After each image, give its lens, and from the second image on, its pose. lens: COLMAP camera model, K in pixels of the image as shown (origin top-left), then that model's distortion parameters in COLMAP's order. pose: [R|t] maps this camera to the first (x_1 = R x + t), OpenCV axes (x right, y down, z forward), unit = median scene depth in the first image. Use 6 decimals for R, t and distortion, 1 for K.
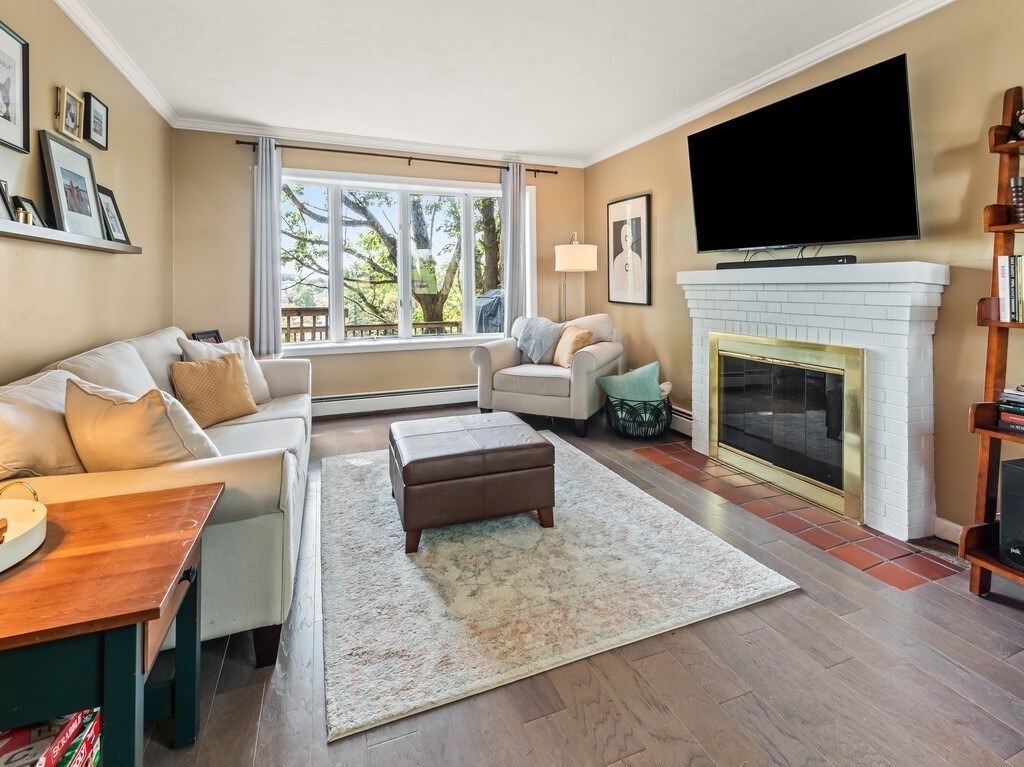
lens RADIAL K [[508.0, 0, 529.1], [0, 508.0, 276.3], [0, 0, 1]] dist [0.035040, -0.018005]
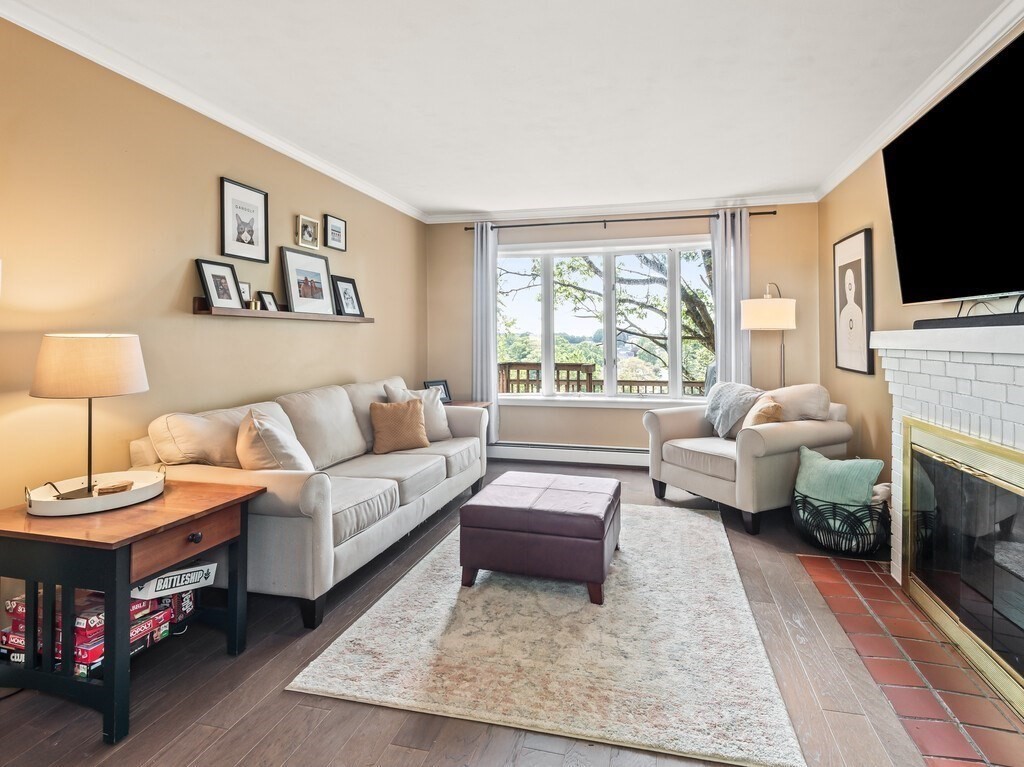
lens RADIAL K [[517.2, 0, 539.2], [0, 517.2, 335.0], [0, 0, 1]] dist [0.030976, -0.018991]
pose [[0.814774, -0.002148, -0.579775, 0.534316], [0.006237, 0.999968, 0.005061, -0.018560], [0.579745, -0.007739, 0.814761, 0.152932]]
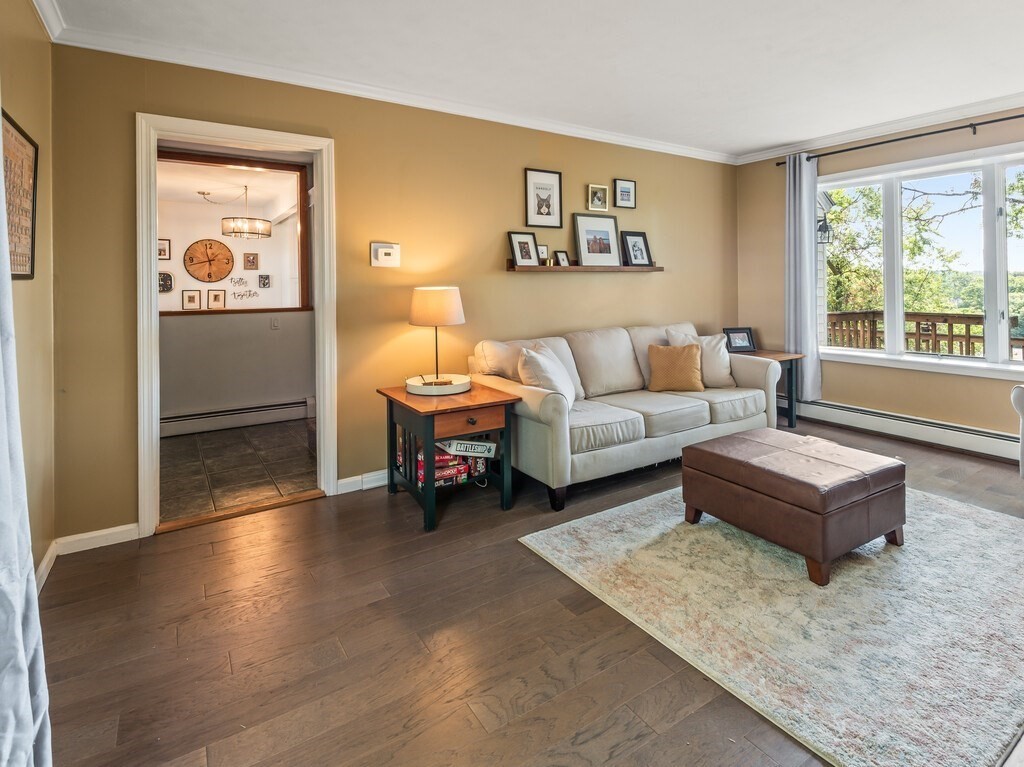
lens RADIAL K [[519.9, 0, 503.1], [0, 519.9, 293.4], [0, 0, 1]] dist [0.005636, -0.005405]
pose [[0.172844, 0.016700, -0.984808, 0.828193], [0.025039, 0.999459, 0.021343, -0.029296], [0.984631, -0.028347, 0.172332, 0.357392]]
